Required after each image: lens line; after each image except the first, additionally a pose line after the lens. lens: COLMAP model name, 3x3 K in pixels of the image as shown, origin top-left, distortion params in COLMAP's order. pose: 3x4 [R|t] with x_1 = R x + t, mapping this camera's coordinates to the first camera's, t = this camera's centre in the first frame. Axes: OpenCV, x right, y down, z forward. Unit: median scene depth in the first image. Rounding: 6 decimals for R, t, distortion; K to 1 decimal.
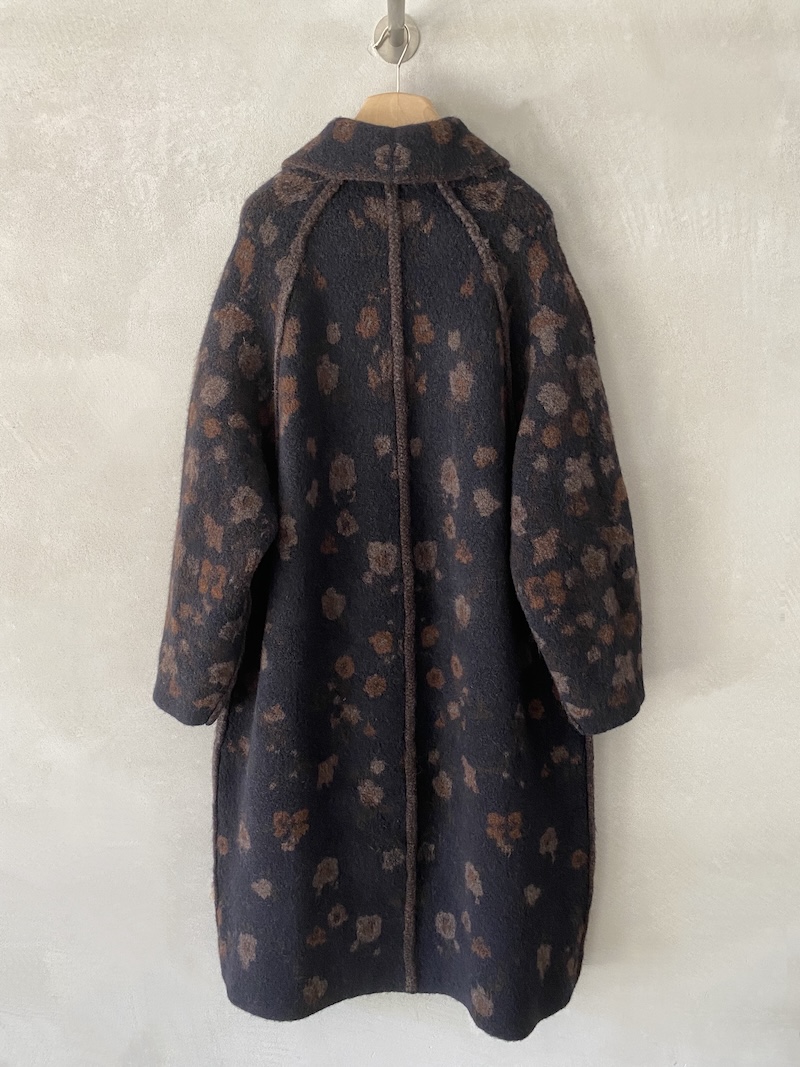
lens RADIAL K [[804.5, 0, 400.0], [0, 804.5, 533.5], [0, 0, 1]] dist [0.065436, -0.097749]
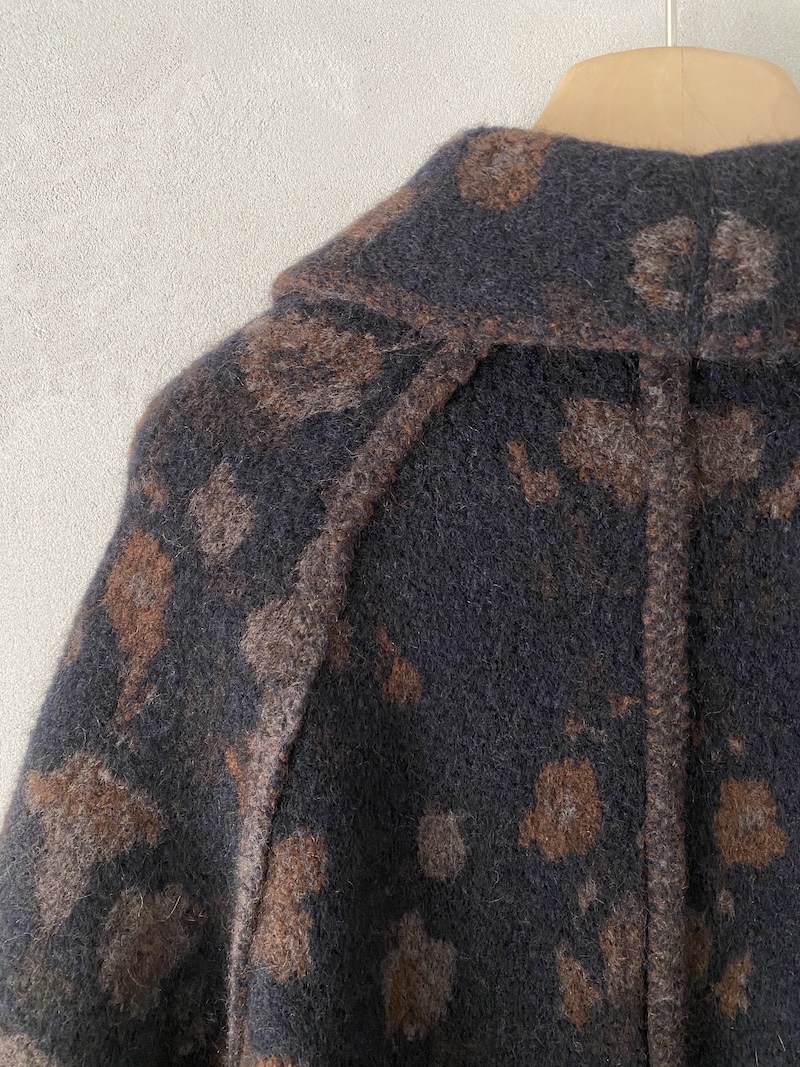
lens RADIAL K [[804.5, 0, 400.0], [0, 804.5, 533.5], [0, 0, 1]] dist [0.065436, -0.097749]
pose [[0.999975, 0.000191, -0.007105, -0.097481], [-0.000935, 0.994492, -0.104812, -0.336124], [0.007045, 0.104816, 0.994467, 0.720377]]
